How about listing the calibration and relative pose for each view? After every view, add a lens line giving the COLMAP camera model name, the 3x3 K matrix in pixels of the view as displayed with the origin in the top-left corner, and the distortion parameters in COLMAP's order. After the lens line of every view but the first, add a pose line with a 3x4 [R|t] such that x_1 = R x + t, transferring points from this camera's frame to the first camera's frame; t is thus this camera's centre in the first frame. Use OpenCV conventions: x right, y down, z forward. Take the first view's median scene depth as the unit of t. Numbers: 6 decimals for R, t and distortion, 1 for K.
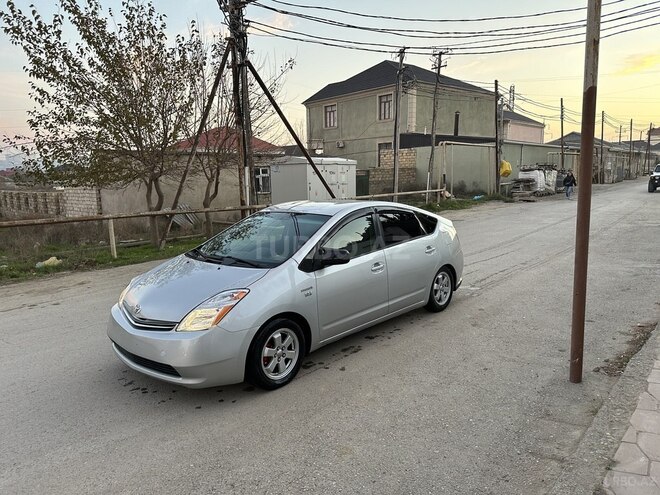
lens RADIAL K [[455.5, 0, 328.7], [0, 455.5, 251.0], [0, 0, 1]] dist [0.070999, -0.088596]
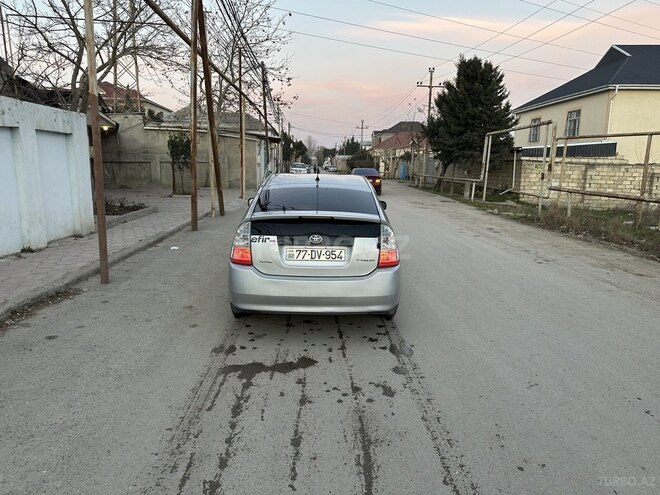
lens RADIAL K [[455.5, 0, 328.7], [0, 455.5, 251.0], [0, 0, 1]] dist [0.070999, -0.088596]
pose [[-0.714198, 0.141728, -0.685445, 0.272053], [-0.112233, 0.943426, 0.312011, -0.101110], [0.690887, 0.299767, -0.657886, 0.650559]]
